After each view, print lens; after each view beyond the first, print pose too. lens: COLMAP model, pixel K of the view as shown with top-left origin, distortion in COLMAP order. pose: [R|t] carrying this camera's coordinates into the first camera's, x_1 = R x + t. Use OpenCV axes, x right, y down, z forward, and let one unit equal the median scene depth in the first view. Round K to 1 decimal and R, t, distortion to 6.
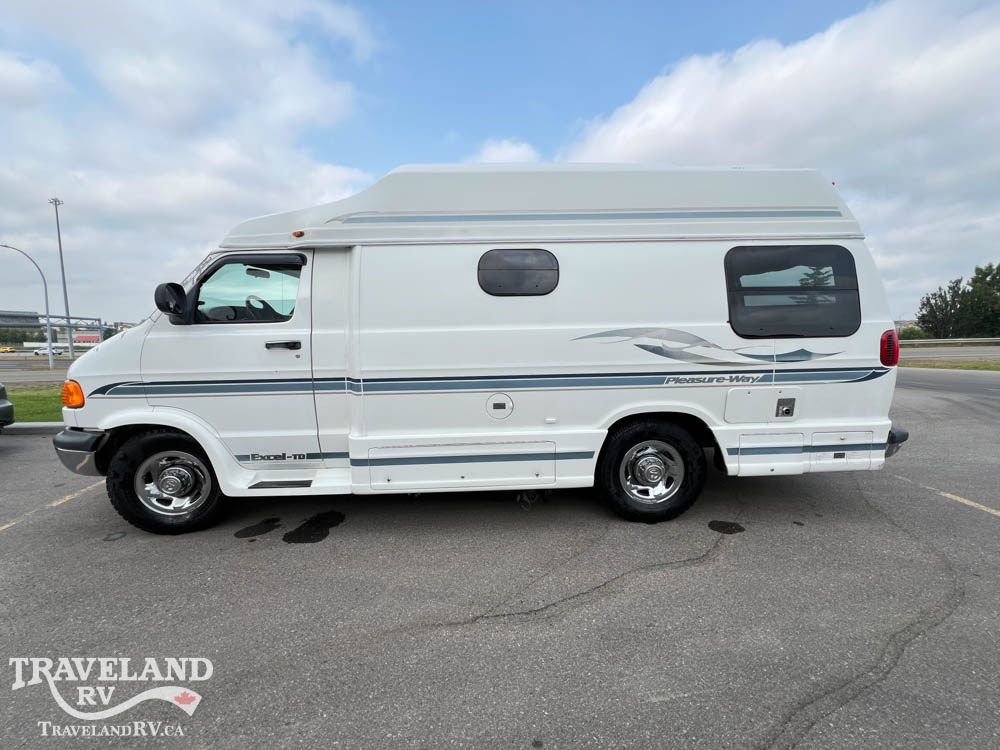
lens RADIAL K [[398.9, 0, 498.6], [0, 398.9, 373.6], [0, 0, 1]] dist [-0.001550, 0.000518]
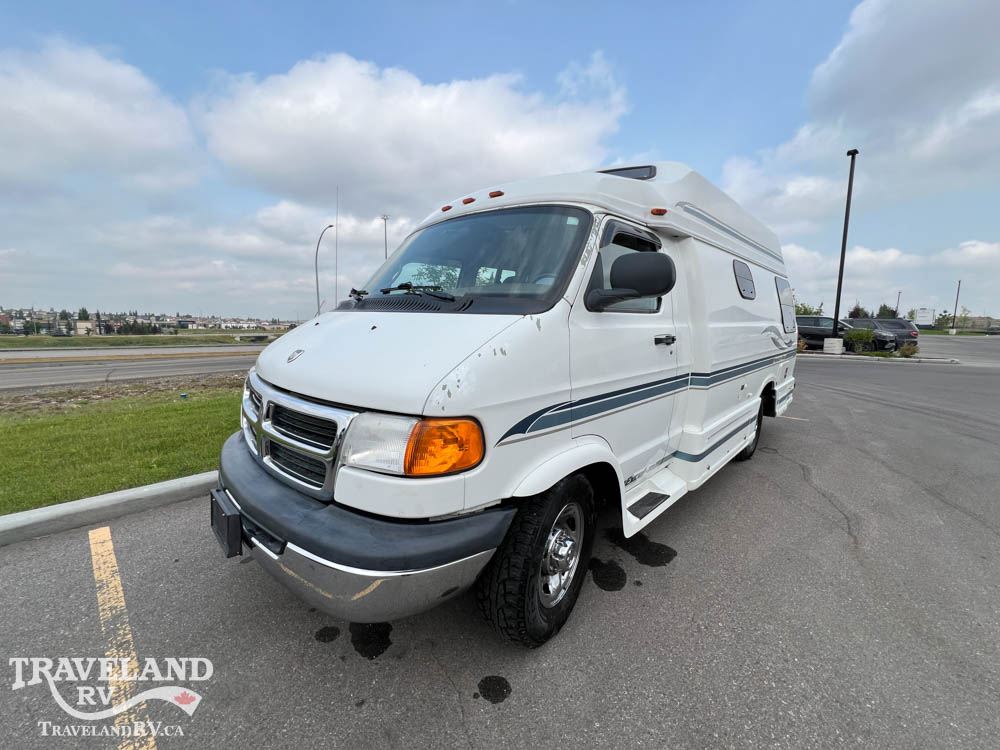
lens RADIAL K [[398.9, 0, 498.6], [0, 398.9, 373.6], [0, 0, 1]] dist [-0.001550, 0.000518]
pose [[0.720600, -0.069507, 0.689858, -1.403697], [0.057001, 0.997533, 0.040966, -0.055202], [-0.691004, 0.009803, 0.722785, 0.632223]]
